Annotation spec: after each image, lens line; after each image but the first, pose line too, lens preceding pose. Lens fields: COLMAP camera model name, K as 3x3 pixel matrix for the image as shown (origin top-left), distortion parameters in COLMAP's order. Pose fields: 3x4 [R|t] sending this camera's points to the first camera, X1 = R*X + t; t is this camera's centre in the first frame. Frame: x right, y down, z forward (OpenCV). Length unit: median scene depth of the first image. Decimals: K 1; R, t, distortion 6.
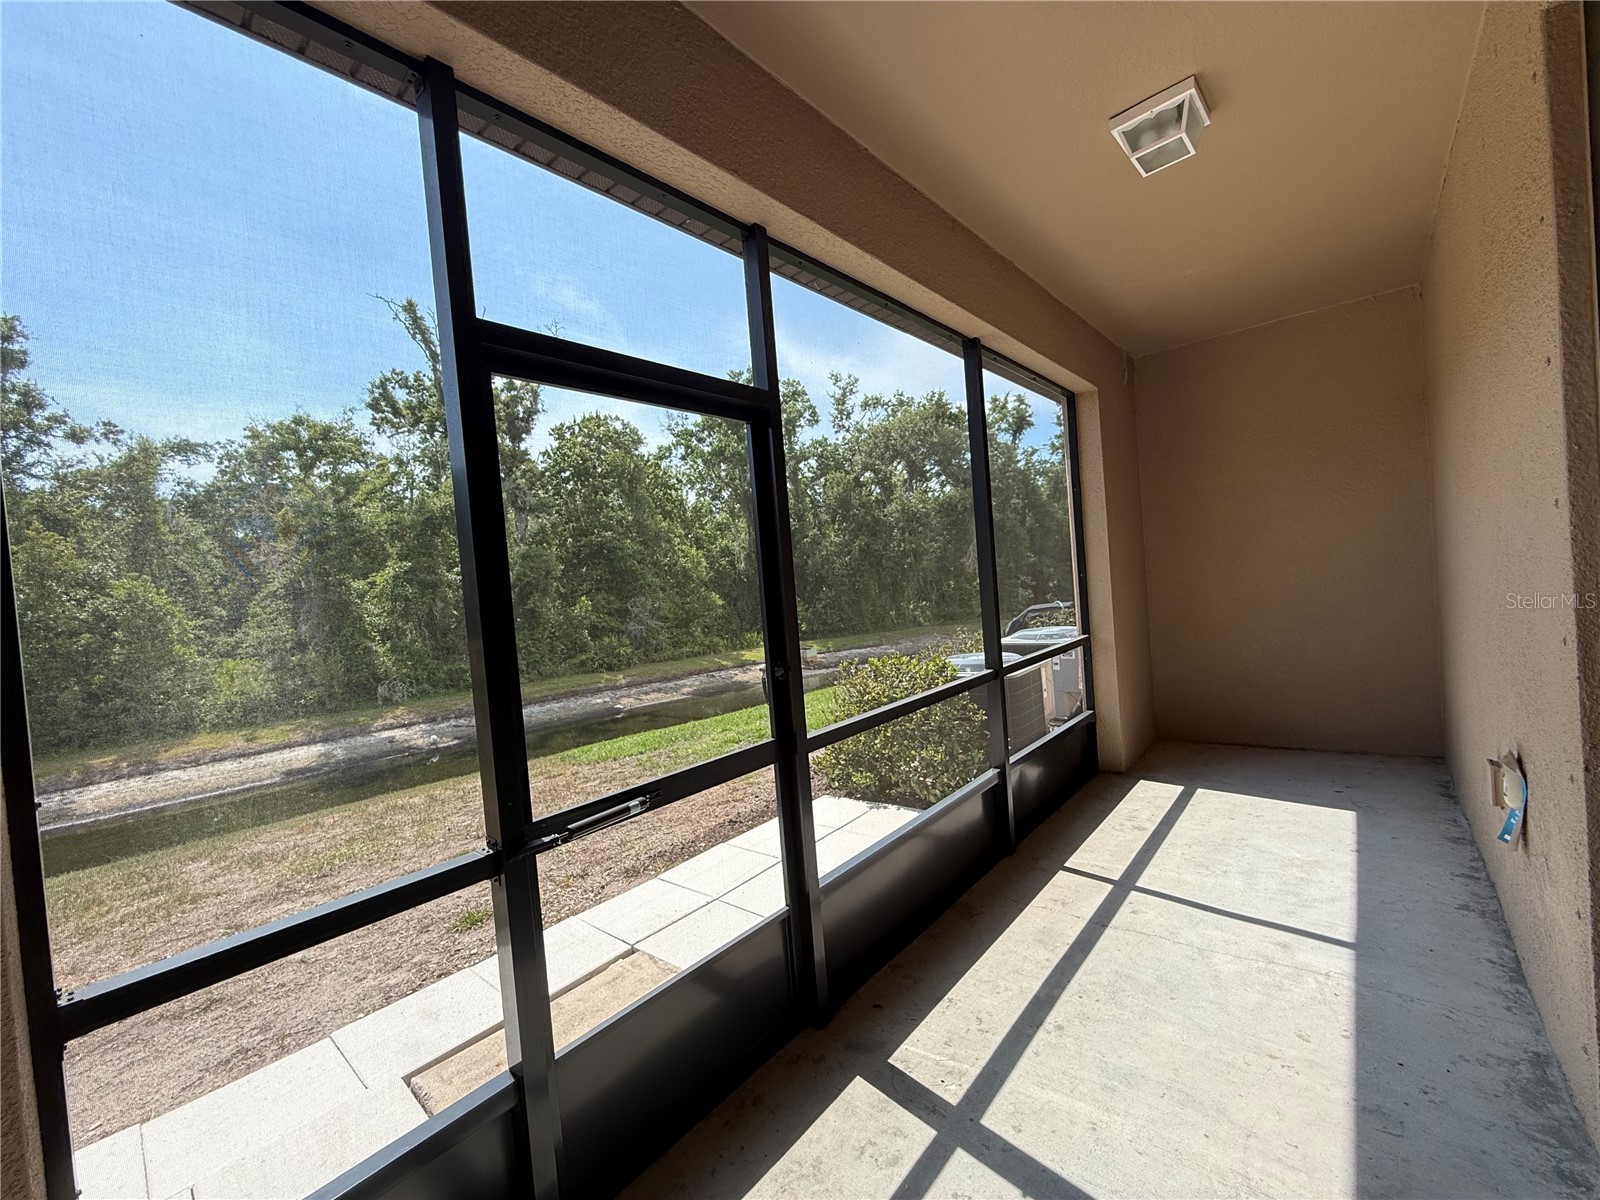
lens RADIAL K [[641.4, 0, 796.1], [0, 641.4, 601.7], [0, 0, 1]] dist [0.001726, 0.000310]
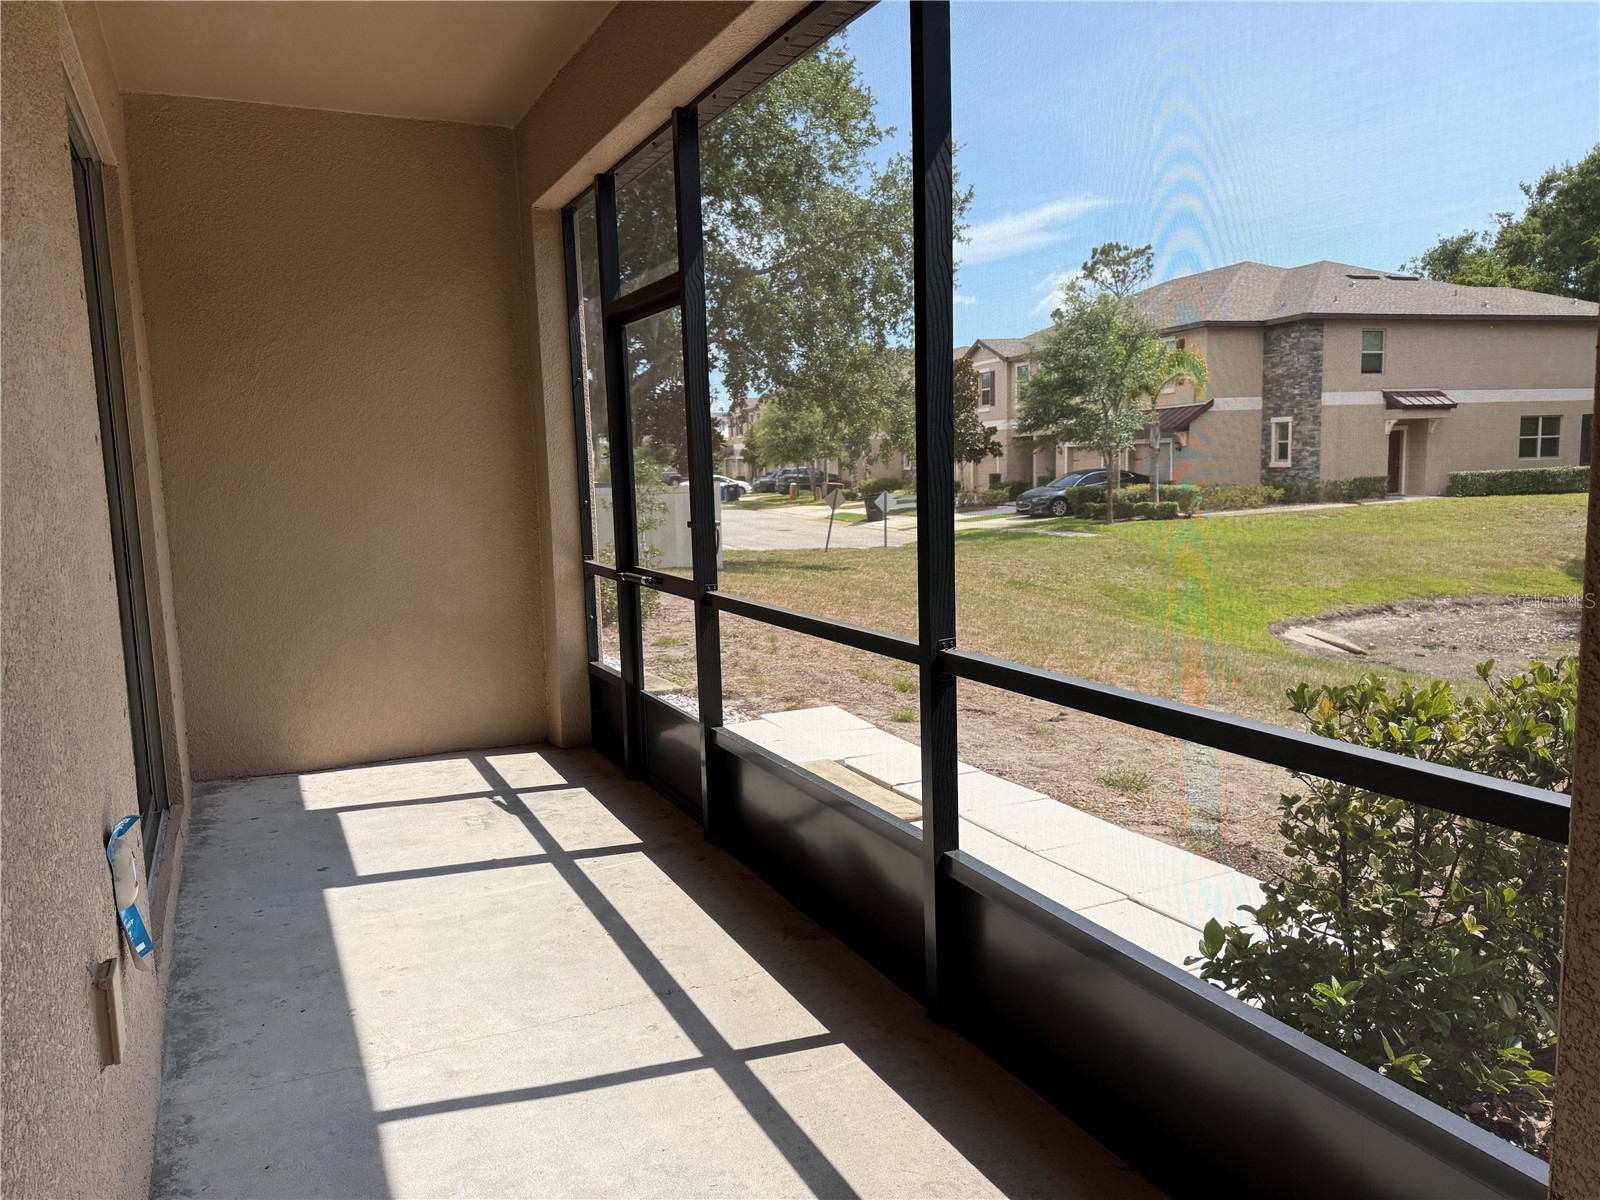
lens RADIAL K [[1120.7, 0, 798.5], [0, 1120.7, 605.0], [0, 0, 1]] dist [0.106087, -0.145294]
pose [[-0.372206, 0.213698, -0.903214, 1.326783], [0.034855, 0.975666, 0.216476, -0.140744], [0.927495, 0.049092, -0.370597, 1.456166]]
